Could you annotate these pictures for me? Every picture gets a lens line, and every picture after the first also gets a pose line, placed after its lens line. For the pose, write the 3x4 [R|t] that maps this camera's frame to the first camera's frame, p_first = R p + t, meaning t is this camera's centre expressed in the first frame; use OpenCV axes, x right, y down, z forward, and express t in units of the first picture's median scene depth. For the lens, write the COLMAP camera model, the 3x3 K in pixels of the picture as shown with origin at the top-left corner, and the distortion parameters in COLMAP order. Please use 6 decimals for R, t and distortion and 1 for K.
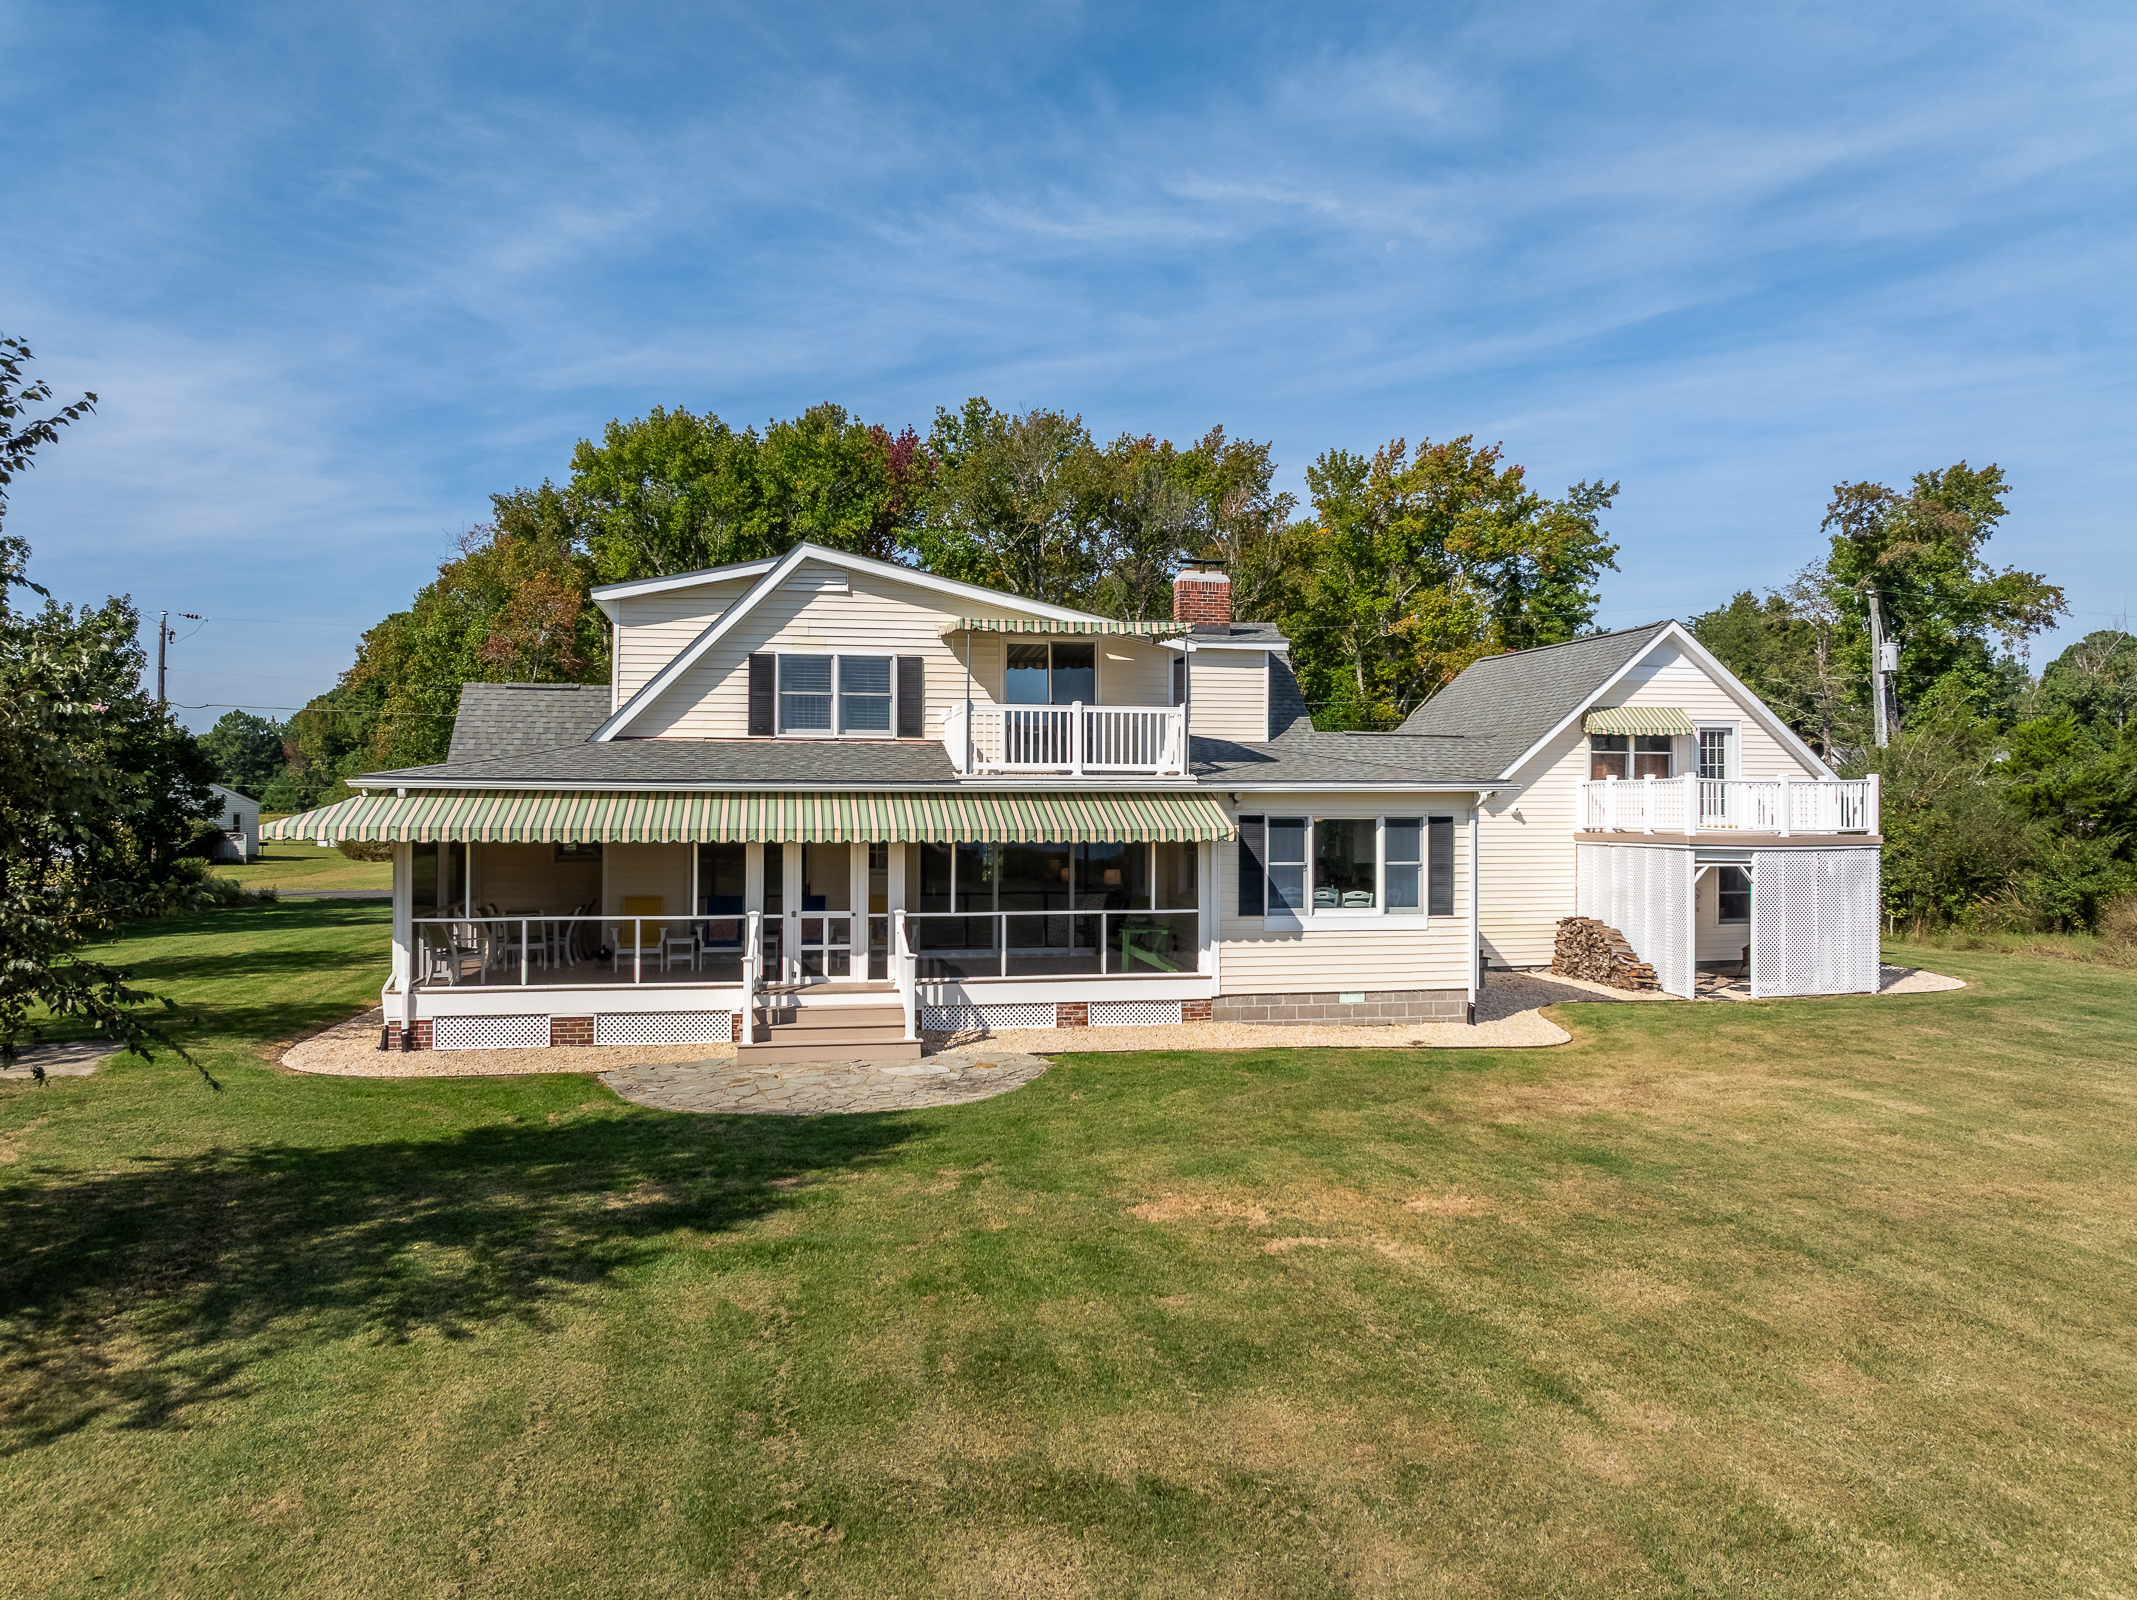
lens RADIAL K [[1478.9, 0, 1048.7], [0, 1478.9, 754.5], [0, 0, 1]] dist [-0.038221, -0.001352]
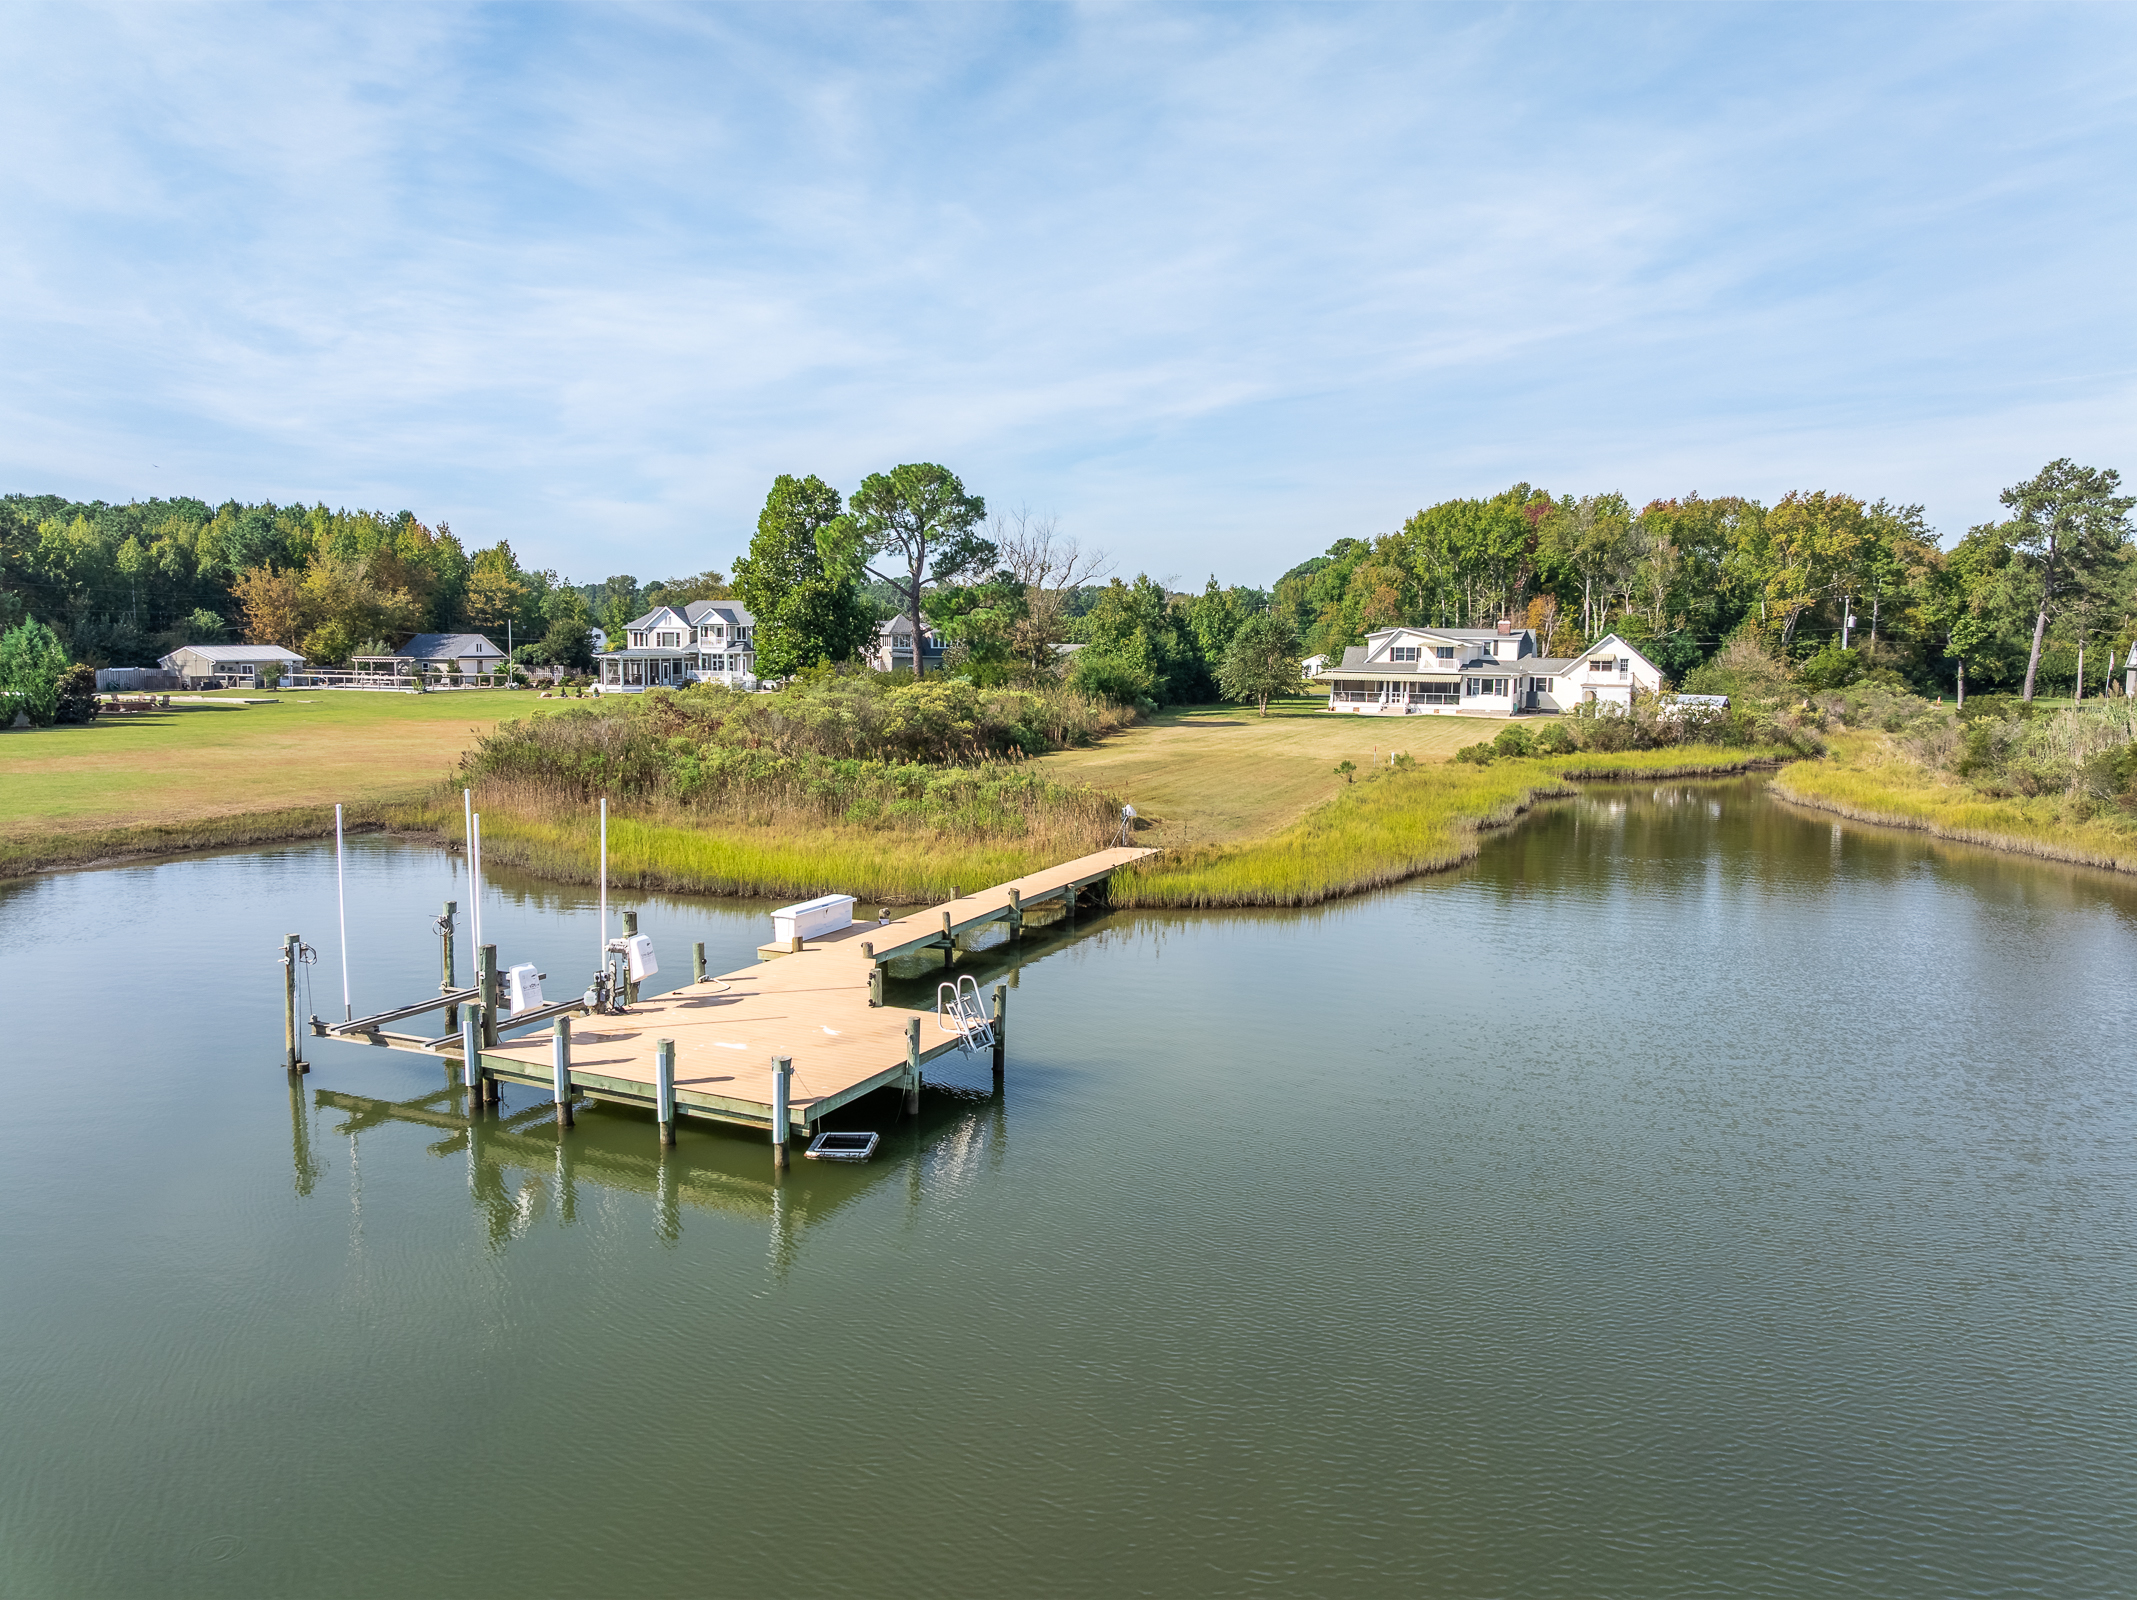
lens RADIAL K [[1488.7, 0, 1076.4], [0, 1488.7, 794.8], [0, 0, 1]] dist [-0.041440, 0.001724]
pose [[0.828446, 0.067638, -0.555970, 2.007366], [0.011354, 0.990448, 0.137415, -0.303883], [0.559954, -0.120153, 0.819765, -4.416167]]
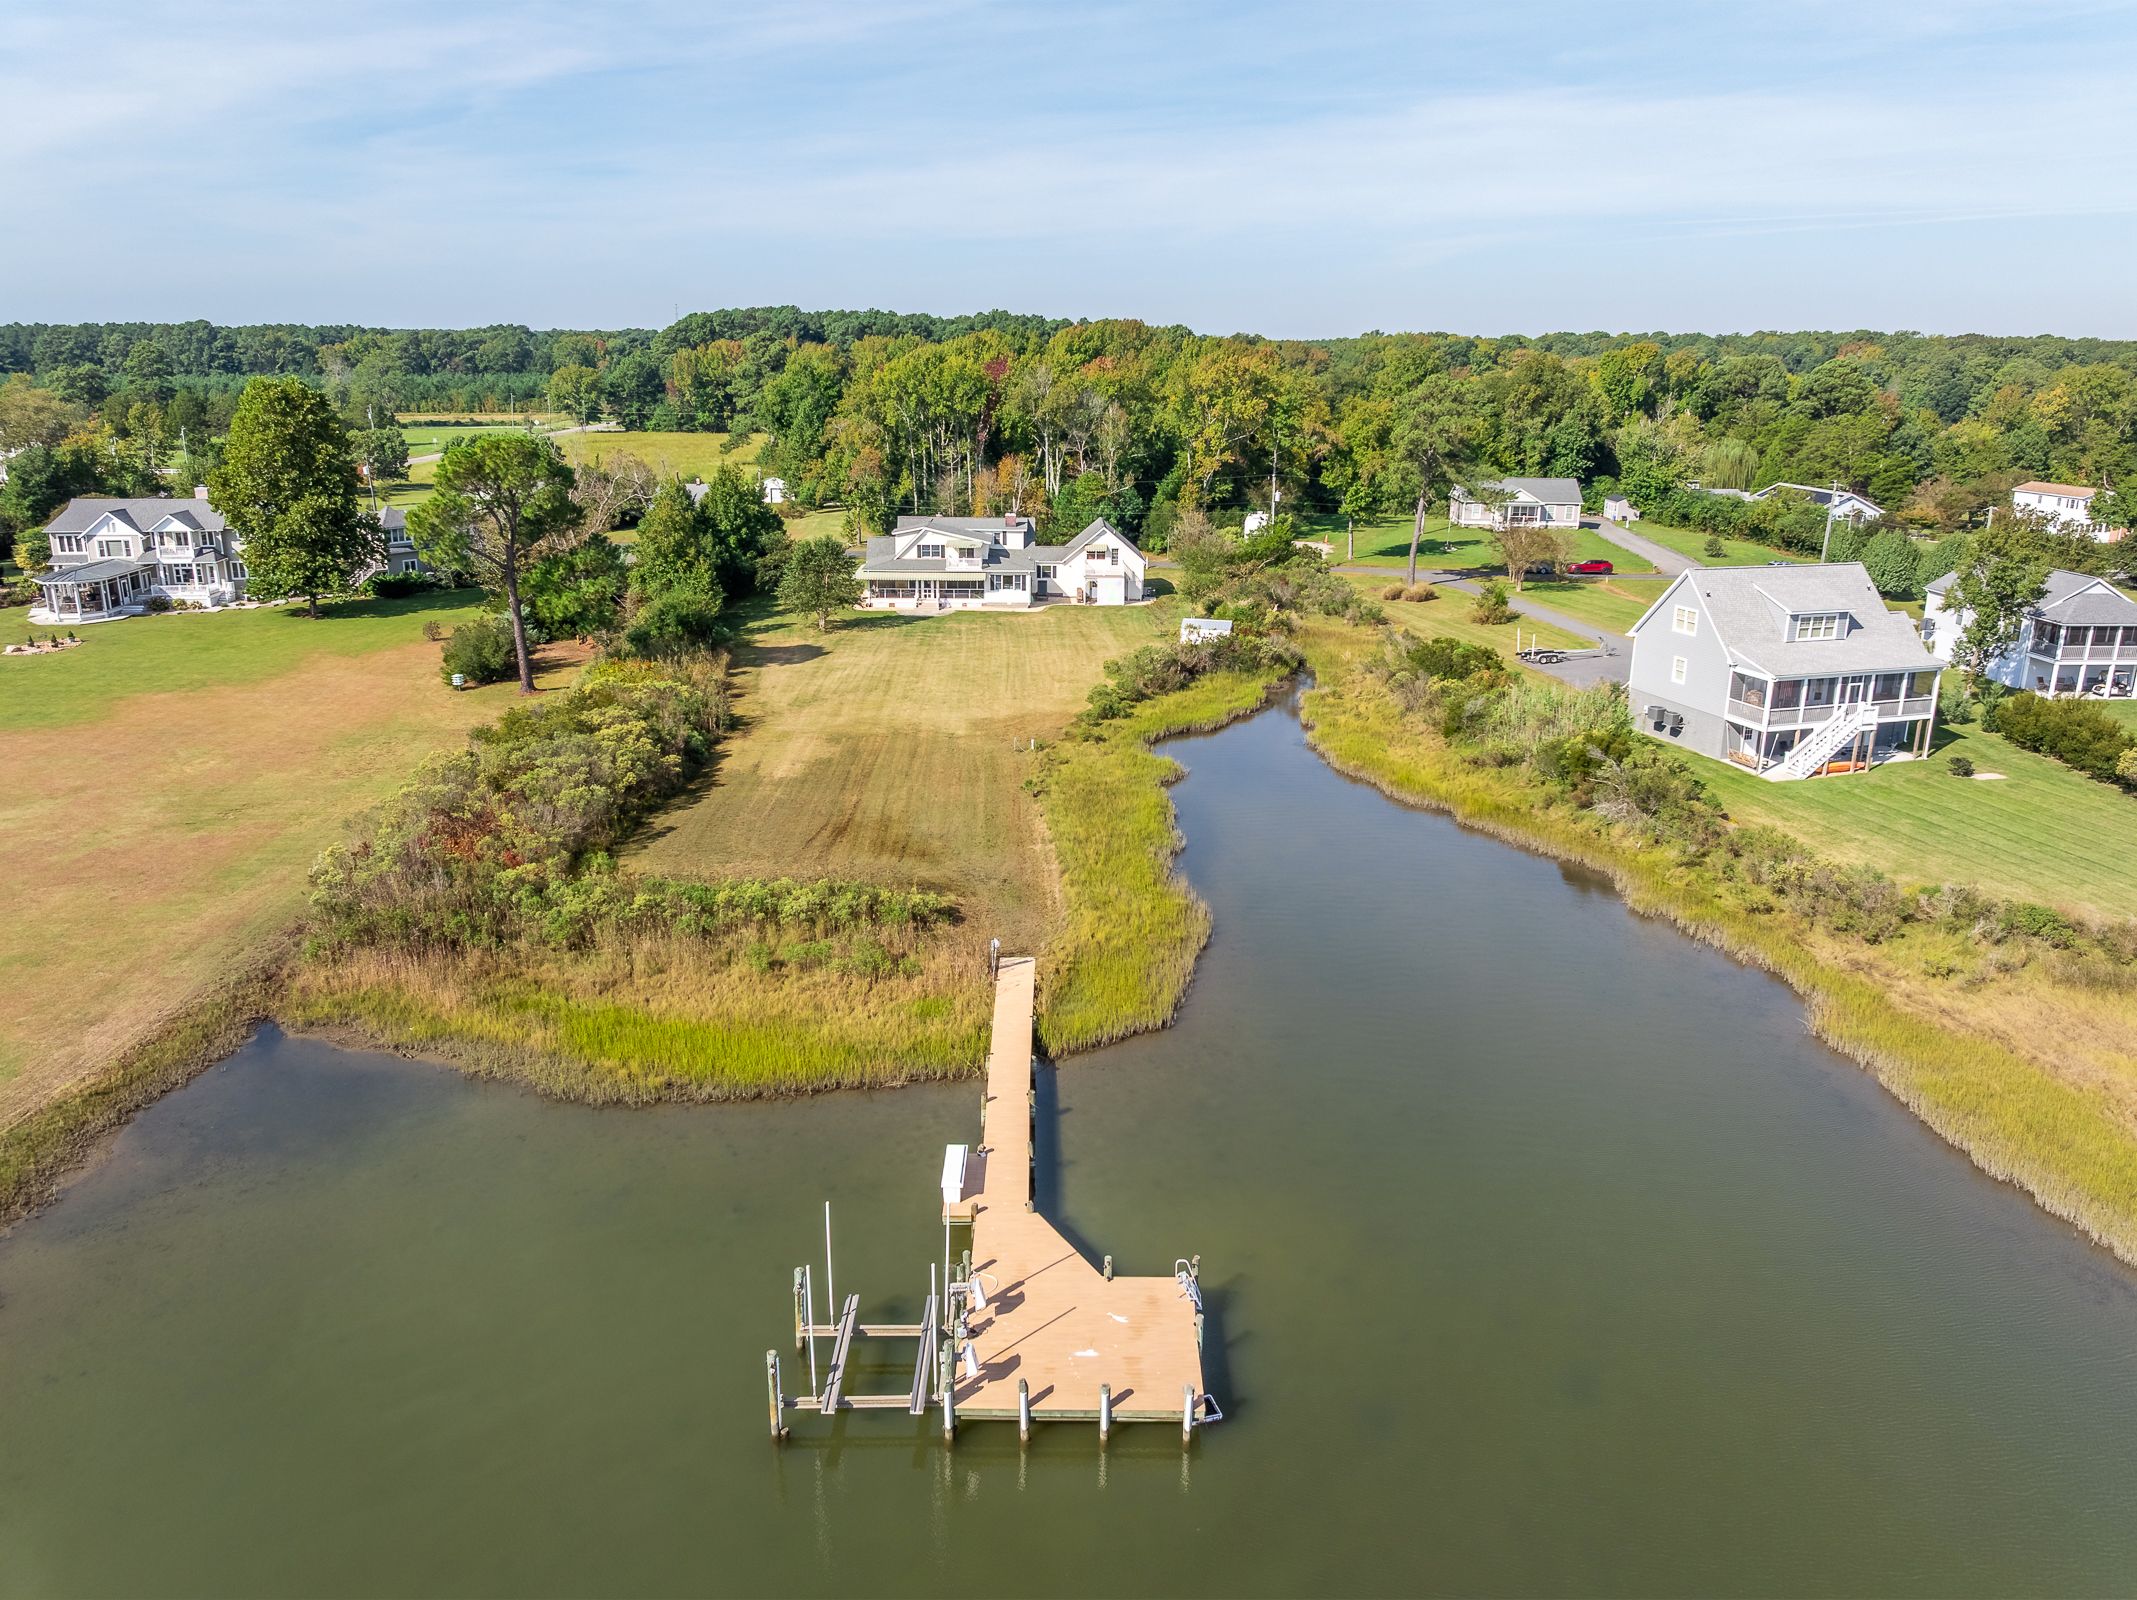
lens RADIAL K [[1488.7, 0, 1076.4], [0, 1488.7, 794.8], [0, 0, 1]] dist [-0.041440, 0.001724]
pose [[0.986264, 0.055082, -0.155721, 1.490217], [-0.002338, 0.947321, 0.320278, -1.076411], [0.165159, -0.315514, 0.934437, -5.065600]]
